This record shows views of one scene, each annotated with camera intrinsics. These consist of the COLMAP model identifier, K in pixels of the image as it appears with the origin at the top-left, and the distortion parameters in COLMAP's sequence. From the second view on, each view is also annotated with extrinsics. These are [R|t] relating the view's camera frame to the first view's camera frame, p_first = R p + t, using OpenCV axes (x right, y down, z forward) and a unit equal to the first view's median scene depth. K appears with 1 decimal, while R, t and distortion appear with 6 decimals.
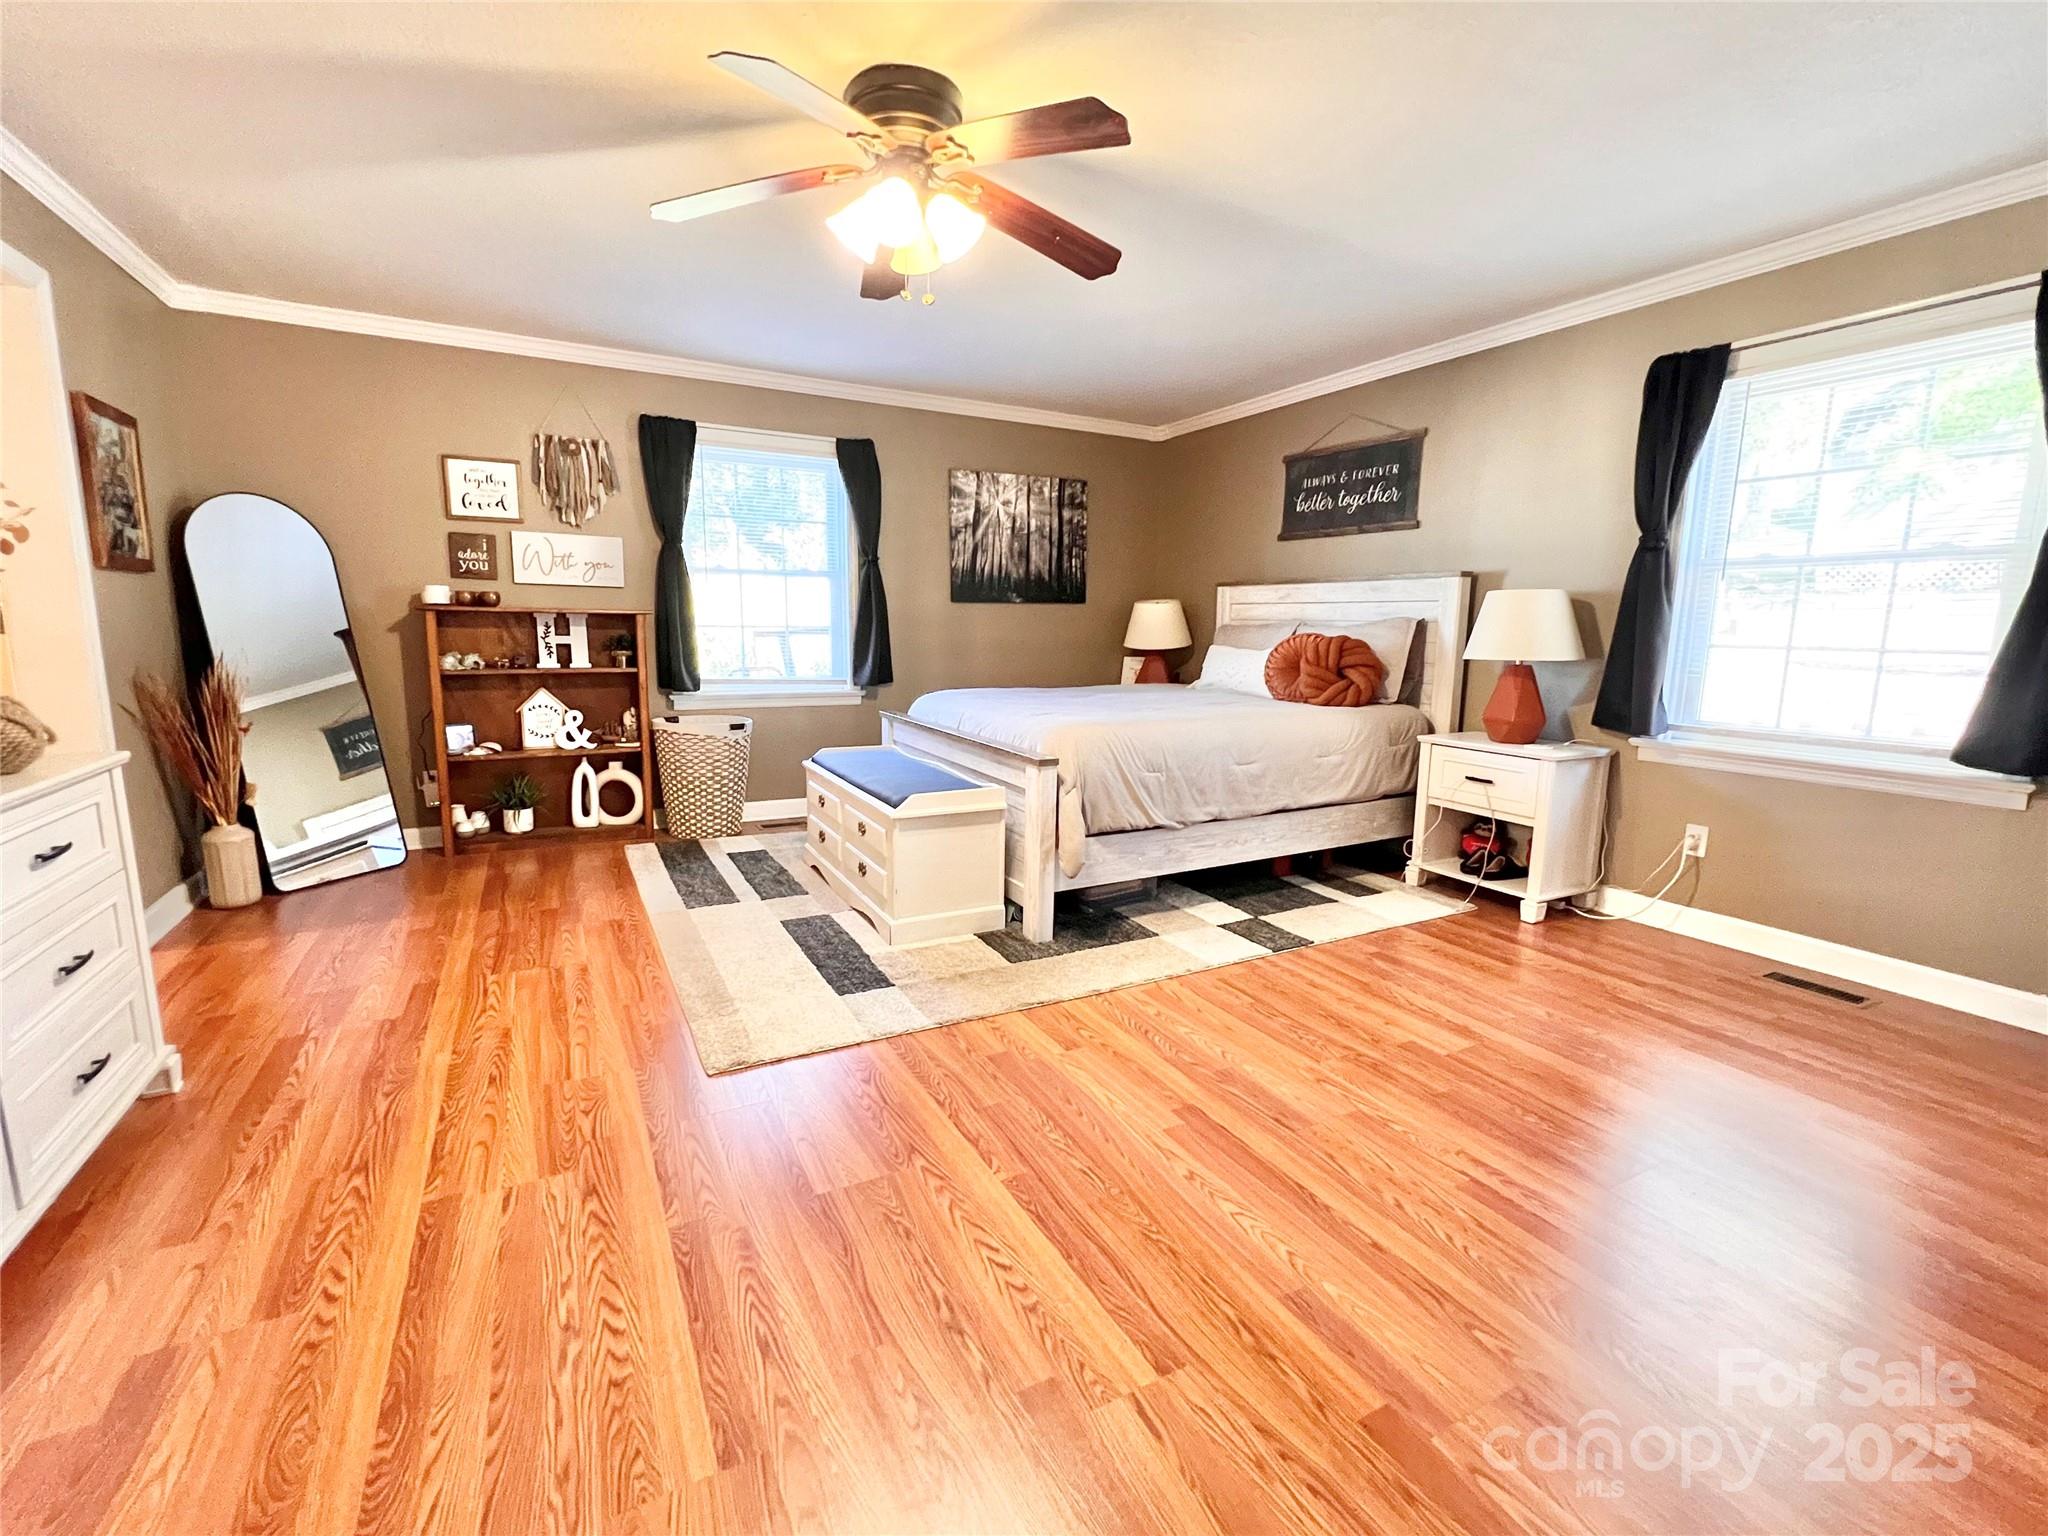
lens RADIAL K [[888.1, 0, 1019.8], [0, 888.1, 764.7], [0, 0, 1]] dist [-0.004429, 0.000520]
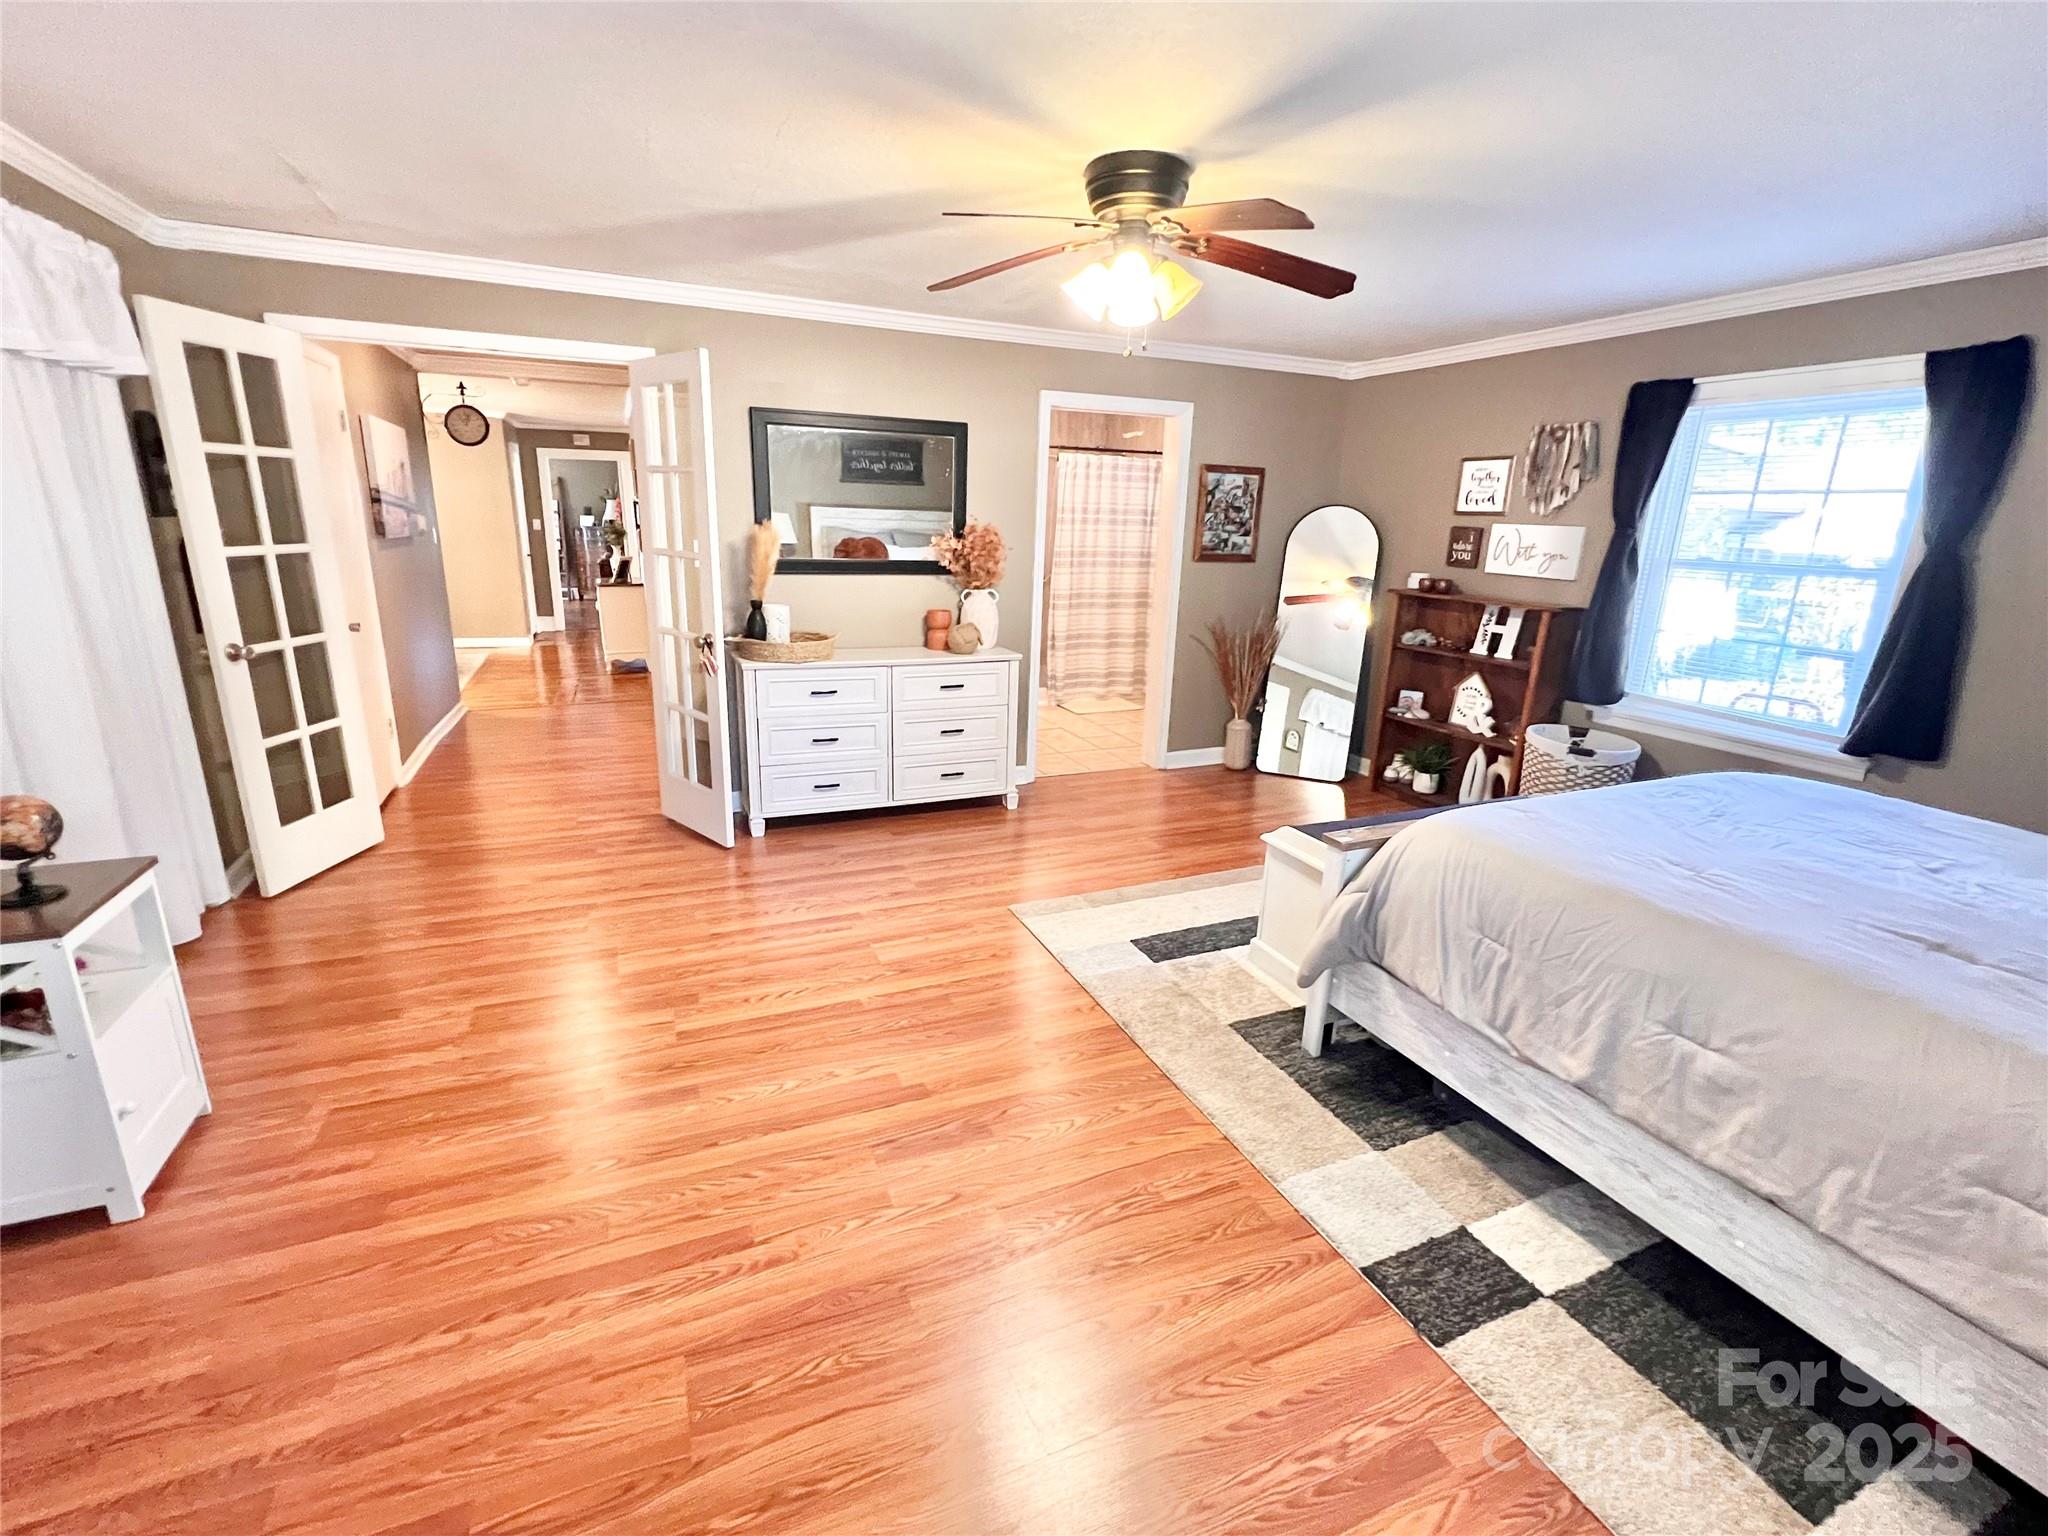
lens RADIAL K [[888.1, 0, 1019.8], [0, 888.1, 764.7], [0, 0, 1]] dist [-0.004429, 0.000520]
pose [[-0.079825, 0.250214, -0.964894, 0.699965], [-0.189343, 0.946554, 0.261123, -0.193680], [0.978661, 0.203540, -0.028182, 0.643511]]
